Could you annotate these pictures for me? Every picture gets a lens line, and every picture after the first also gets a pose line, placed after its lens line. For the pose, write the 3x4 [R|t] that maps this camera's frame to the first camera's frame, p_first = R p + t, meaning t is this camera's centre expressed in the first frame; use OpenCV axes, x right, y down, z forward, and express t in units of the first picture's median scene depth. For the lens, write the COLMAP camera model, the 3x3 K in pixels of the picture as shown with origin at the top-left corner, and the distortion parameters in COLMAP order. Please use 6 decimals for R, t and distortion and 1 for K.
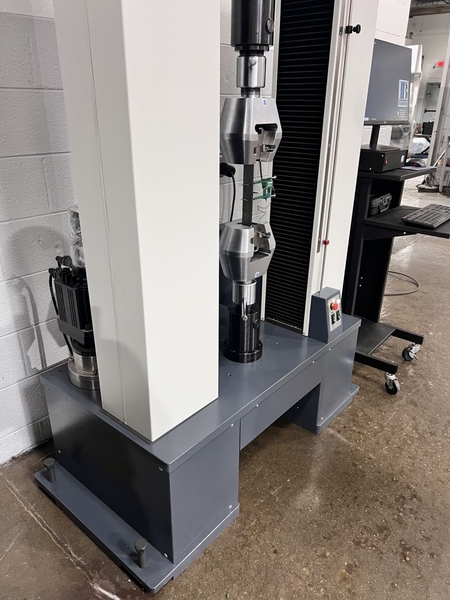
lens RADIAL K [[443.2, 0, 221.7], [0, 443.2, 302.7], [0, 0, 1]] dist [0.035478, -0.051800]
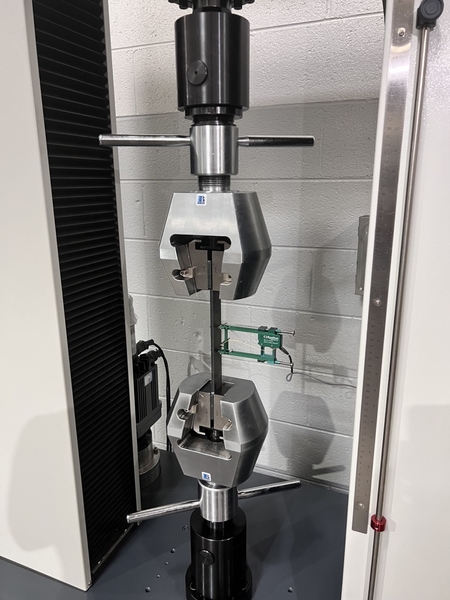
lens RADIAL K [[443.2, 0, 224.2], [0, 443.2, 304.6], [0, 0, 1]] dist [0.035478, -0.051800]
pose [[0.329785, 0.245896, -0.911470, 0.586771], [-0.379314, 0.918636, 0.110586, -0.358471], [0.864501, 0.309264, 0.396224, 0.755308]]
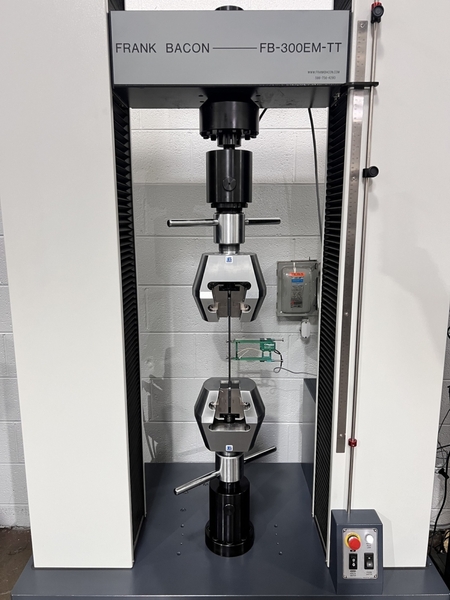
lens RADIAL K [[443.2, 0, 215.1], [0, 443.2, 301.8], [0, 0, 1]] dist [0.035478, -0.051800]
pose [[0.653234, 0.132580, -0.745459, 0.675912], [-0.303142, 0.947992, -0.097038, -0.245066], [0.693823, 0.289369, 0.659451, 0.372242]]
